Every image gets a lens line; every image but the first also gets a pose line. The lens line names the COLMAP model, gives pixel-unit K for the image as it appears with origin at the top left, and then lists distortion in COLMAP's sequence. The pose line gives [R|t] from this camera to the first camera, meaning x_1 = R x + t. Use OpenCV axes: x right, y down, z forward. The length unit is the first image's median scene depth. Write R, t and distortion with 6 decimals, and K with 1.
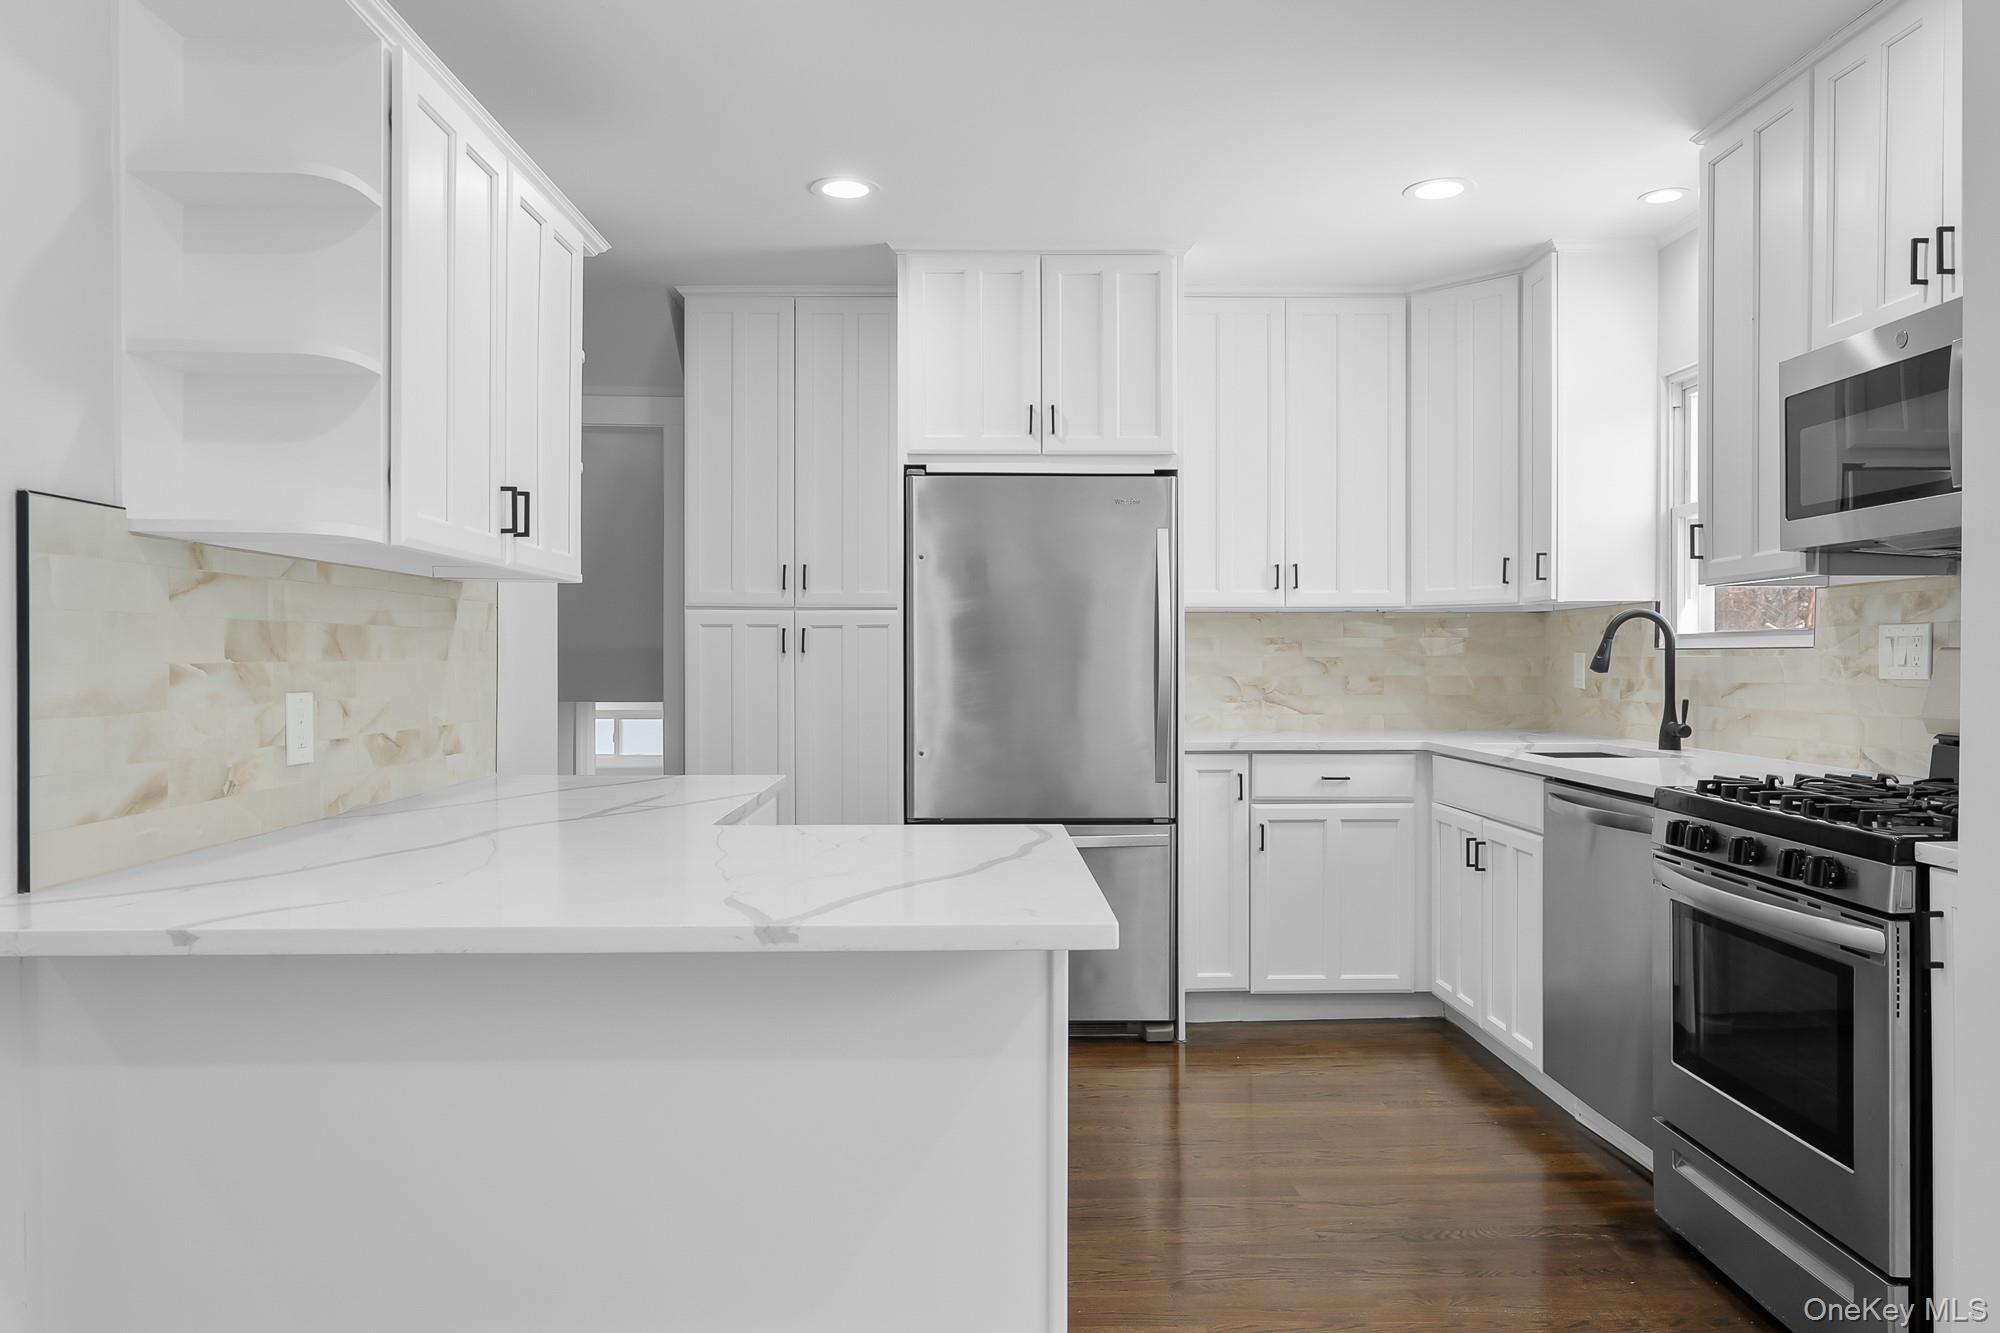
lens RADIAL K [[1377.5, 0, 1003.4], [0, 1377.5, 674.1], [0, 0, 1]] dist [-0.001390, -0.000729]
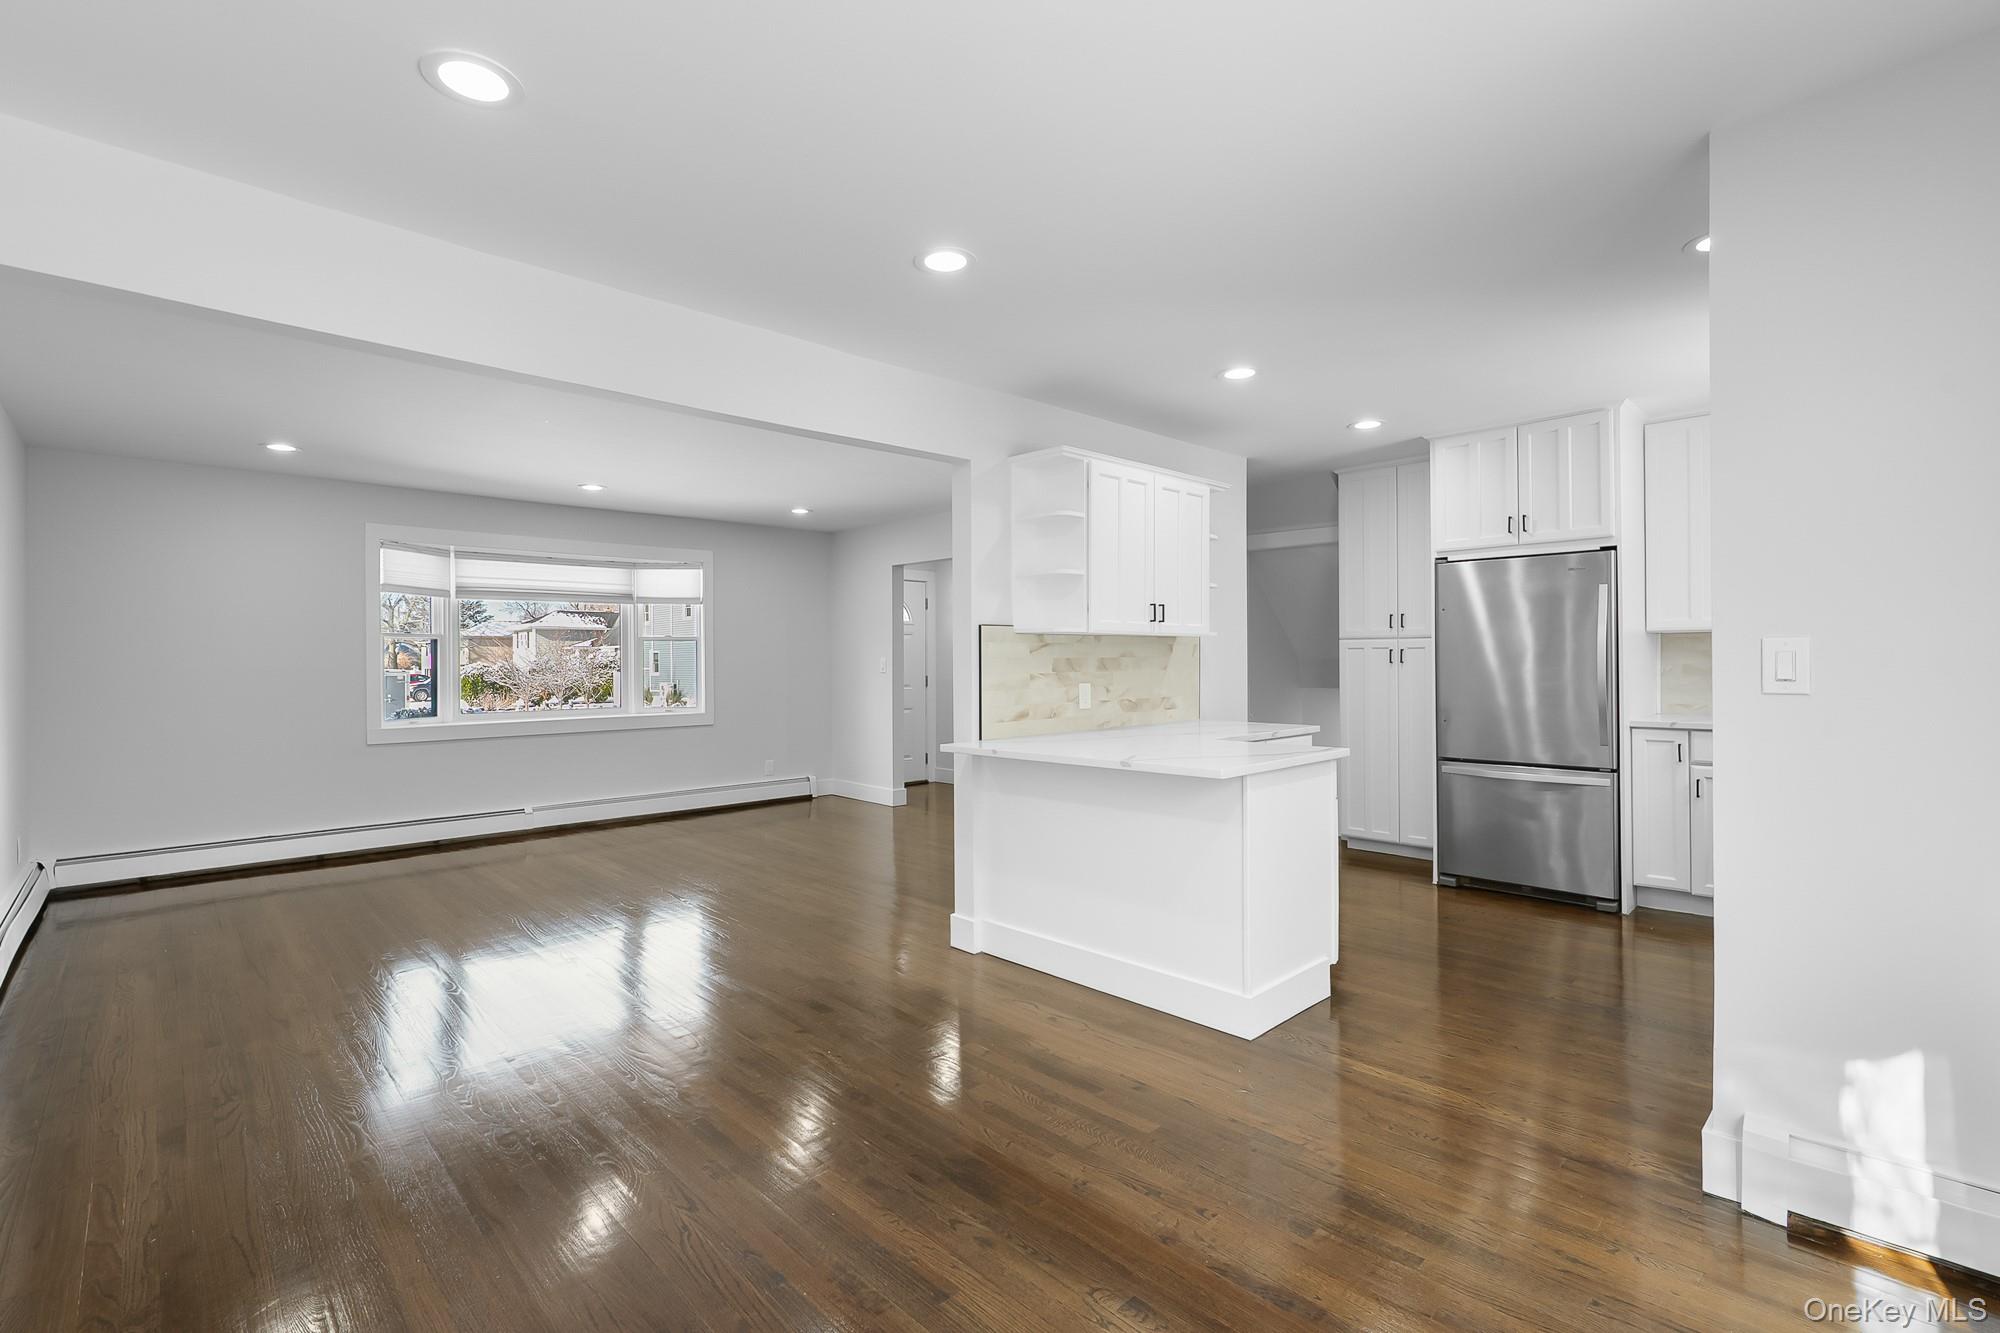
lens RADIAL K [[906.5, 0, 987.6], [0, 906.5, 660.5], [0, 0, 1]] dist [-0.002503, 0.000646]
pose [[0.675333, -0.005846, -0.737490, 0.402823], [-0.000140, 0.999968, -0.008054, -0.010072], [0.737513, 0.005543, 0.675310, -0.217119]]
